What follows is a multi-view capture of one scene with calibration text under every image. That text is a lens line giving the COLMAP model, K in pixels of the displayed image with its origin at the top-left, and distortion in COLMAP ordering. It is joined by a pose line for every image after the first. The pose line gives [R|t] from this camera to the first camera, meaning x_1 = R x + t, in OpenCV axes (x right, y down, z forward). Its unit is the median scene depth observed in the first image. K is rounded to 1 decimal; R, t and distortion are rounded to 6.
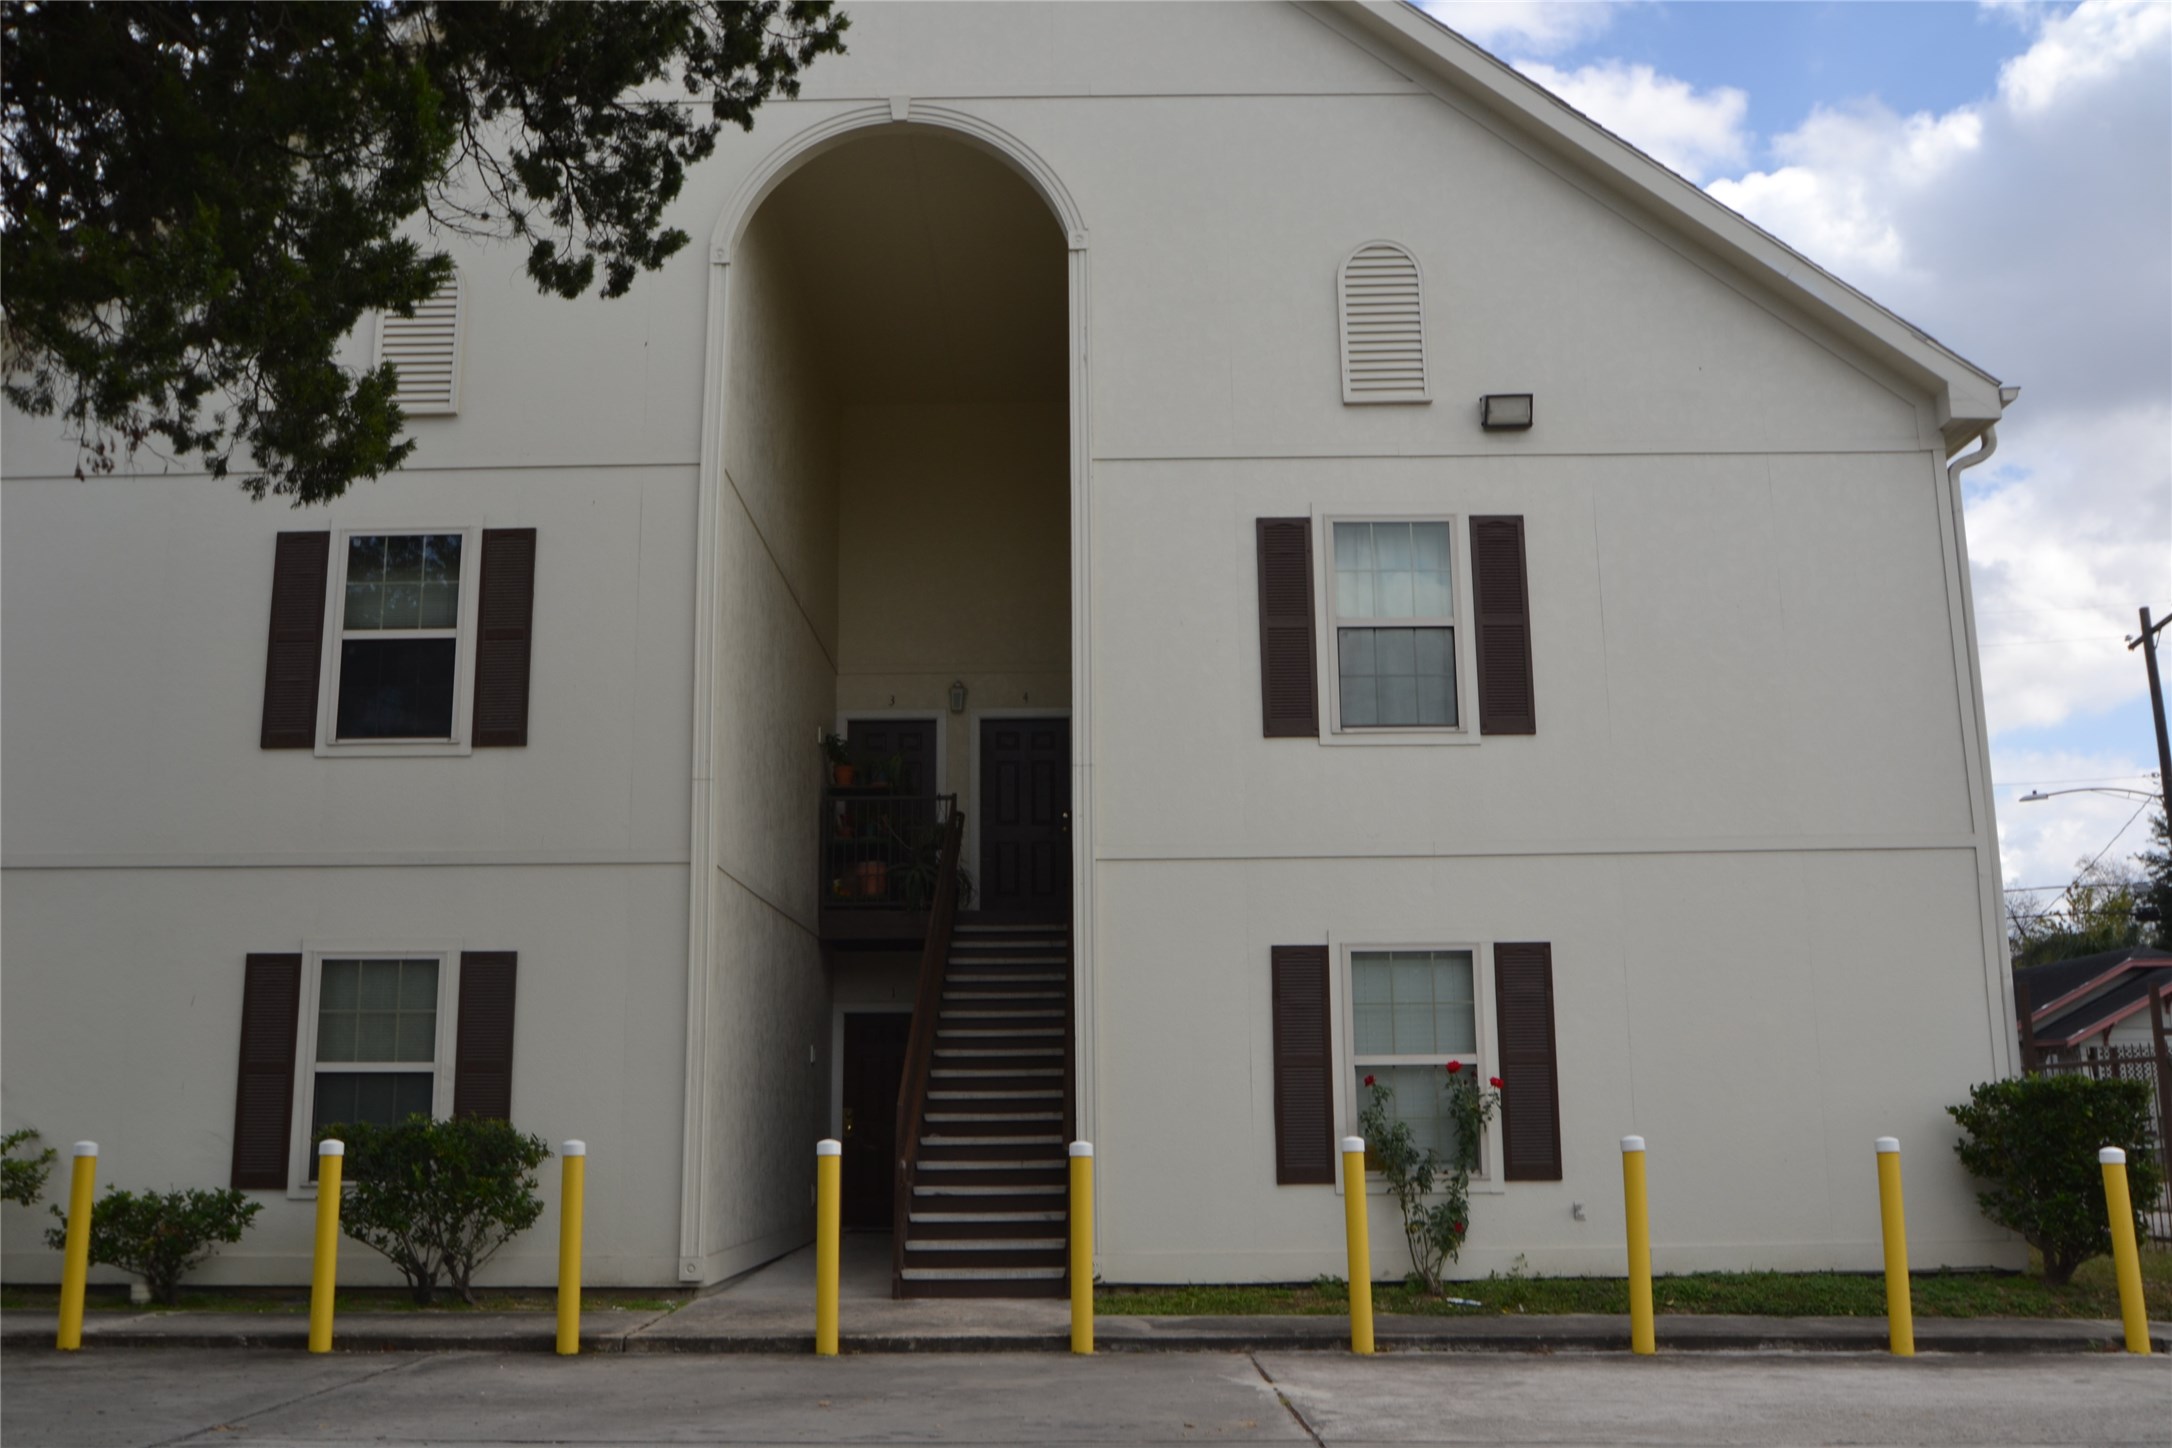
lens RADIAL K [[1943.9, 0, 1070.9], [0, 1943.9, 725.3], [0, 0, 1]] dist [-0.069801, 0.036053]
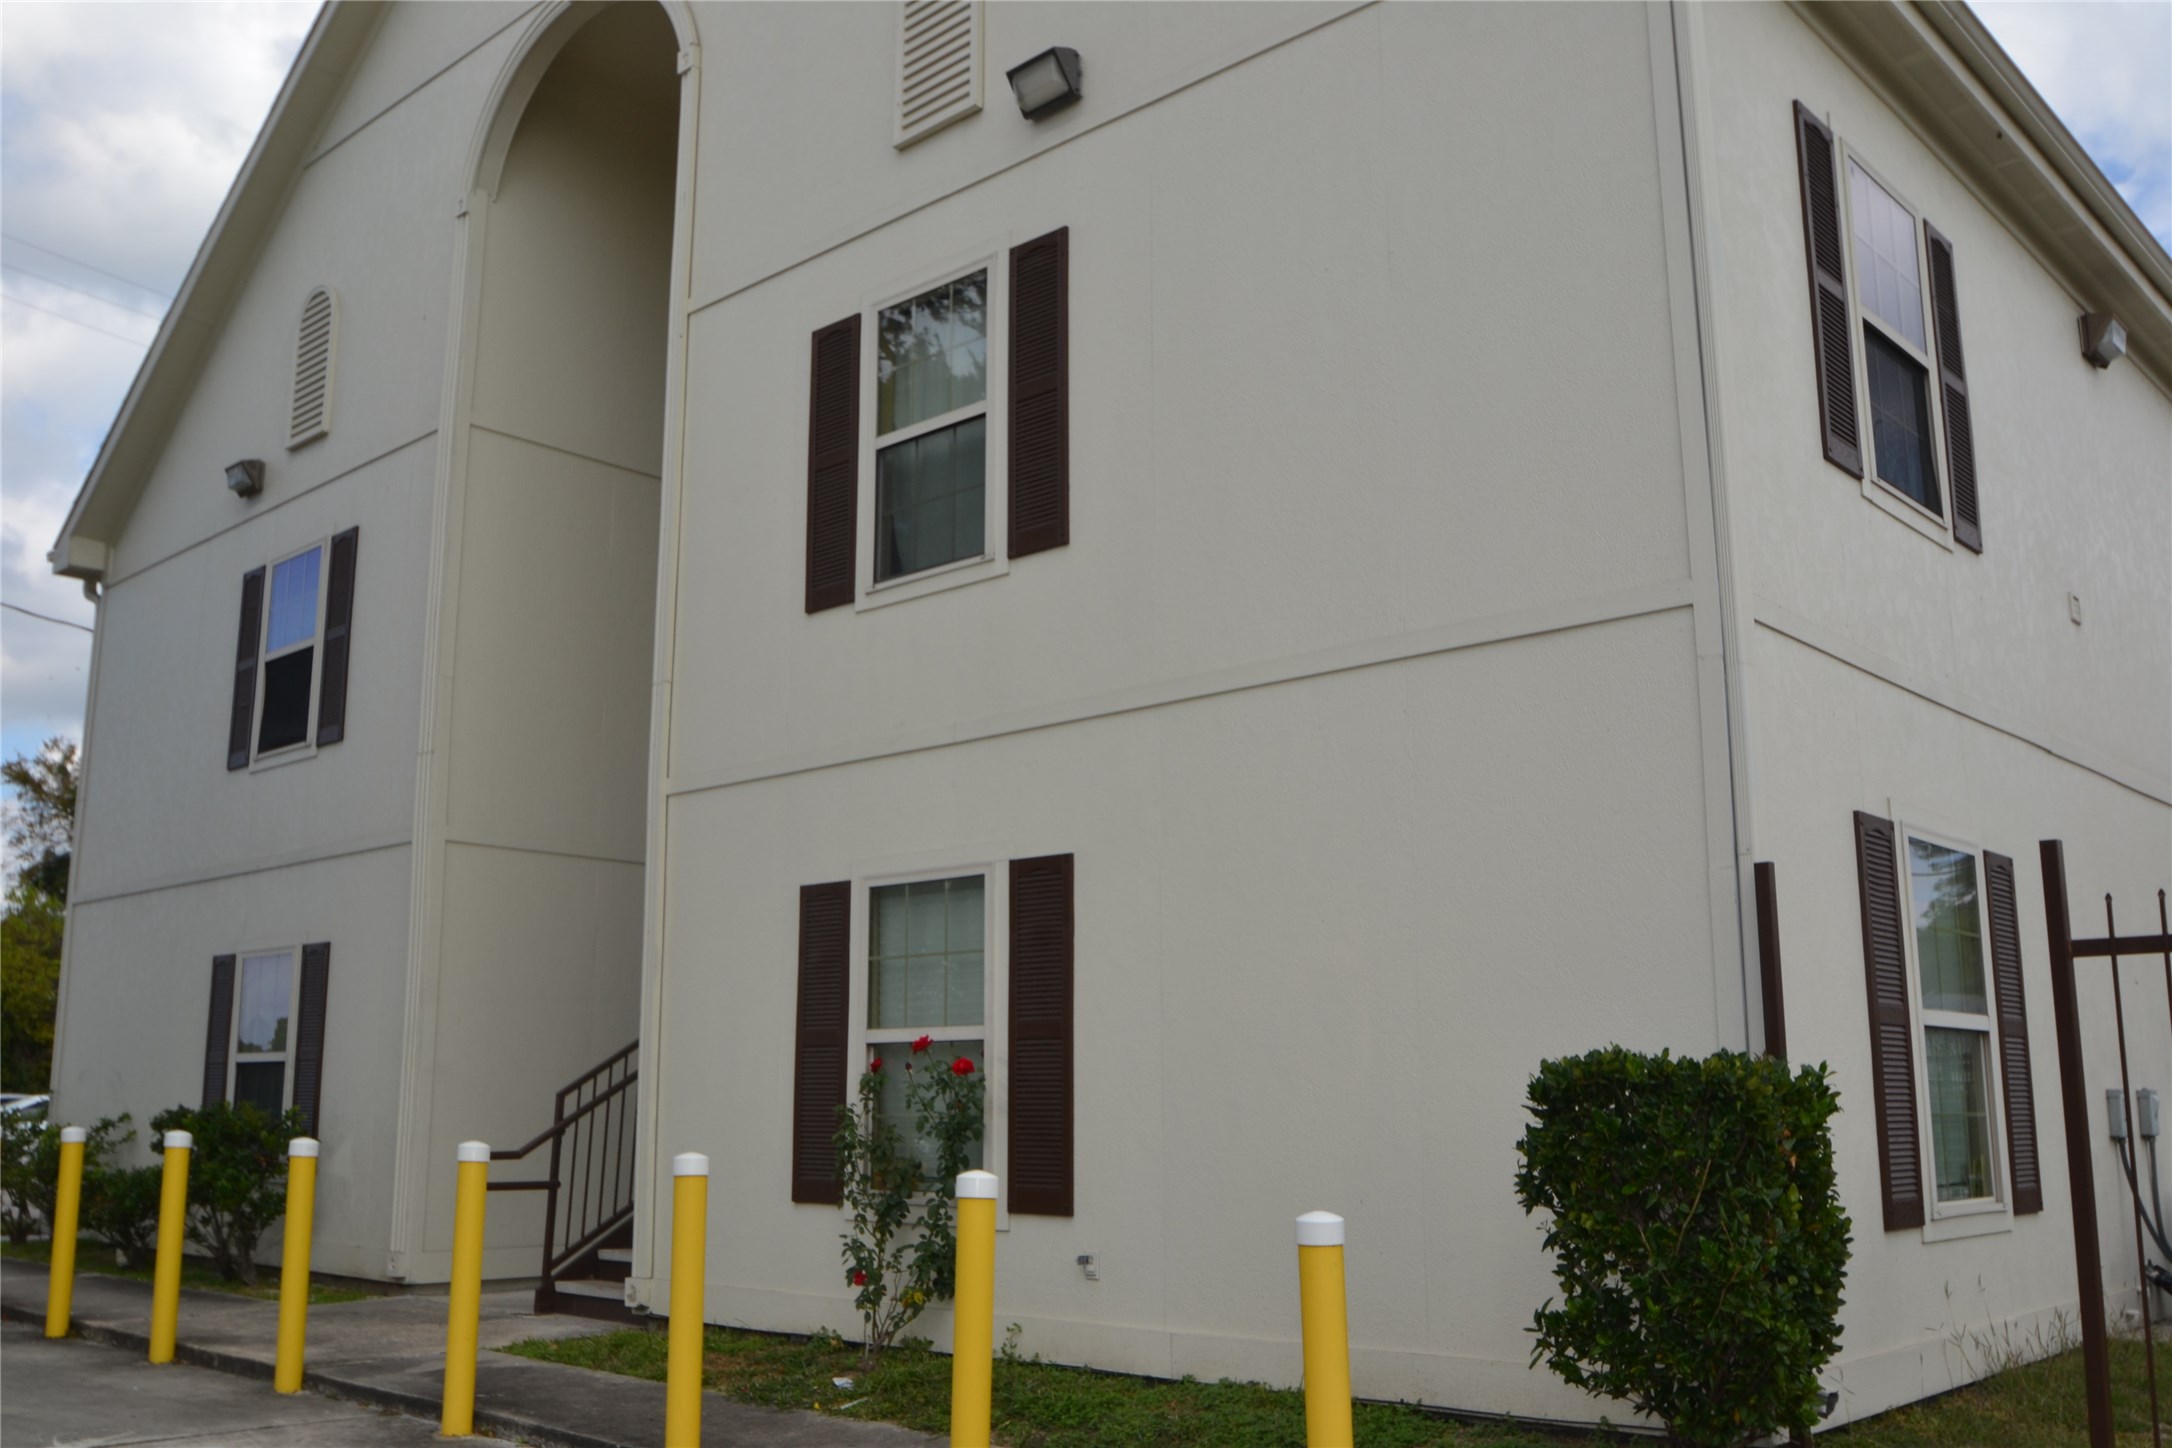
lens RADIAL K [[1943.9, 0, 1069.1], [0, 1943.9, 721.5], [0, 0, 1]] dist [-0.069801, 0.036053]
pose [[0.740153, -0.124374, -0.660837, 0.685108], [0.131385, 0.990553, -0.039275, 0.092933], [0.659479, -0.057755, 0.749501, 0.502733]]
